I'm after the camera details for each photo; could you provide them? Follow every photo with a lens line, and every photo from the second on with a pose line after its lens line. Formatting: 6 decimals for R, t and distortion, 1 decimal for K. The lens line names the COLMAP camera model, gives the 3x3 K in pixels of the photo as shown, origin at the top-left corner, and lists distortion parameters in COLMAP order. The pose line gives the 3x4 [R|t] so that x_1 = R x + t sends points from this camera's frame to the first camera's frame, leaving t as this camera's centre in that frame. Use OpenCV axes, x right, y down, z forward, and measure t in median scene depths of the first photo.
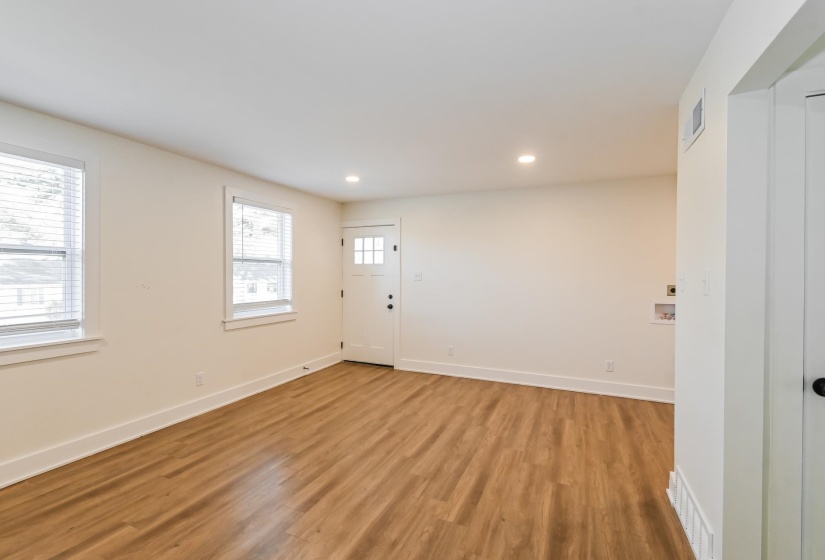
lens RADIAL K [[378.6, 0, 412.5], [0, 378.6, 280.0], [0, 0, 1]] dist [-0.000989, -0.000199]
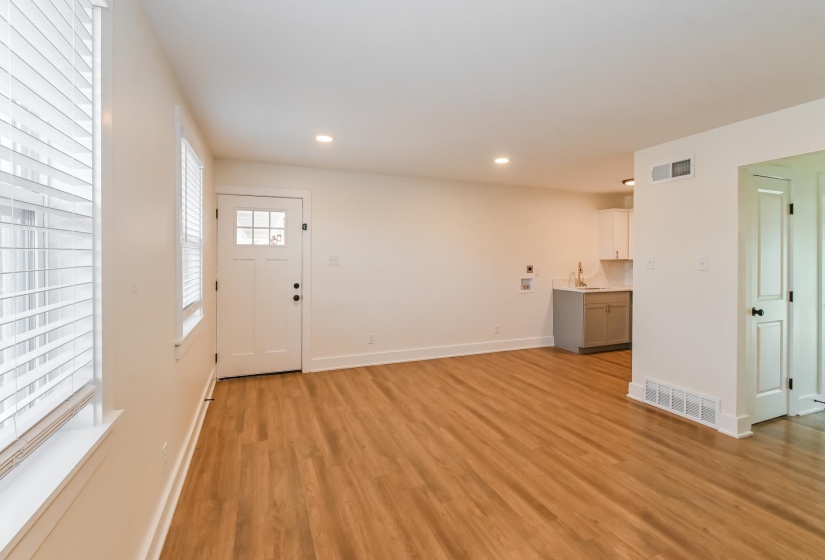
lens RADIAL K [[380.1, 0, 420.3], [0, 380.1, 263.3], [0, 0, 1]] dist [0.002135, 0.000353]
pose [[0.680487, -0.013698, 0.732632, -0.769734], [0.012388, 0.999897, 0.007189, -0.011718], [-0.732655, 0.004184, 0.680587, 0.398201]]
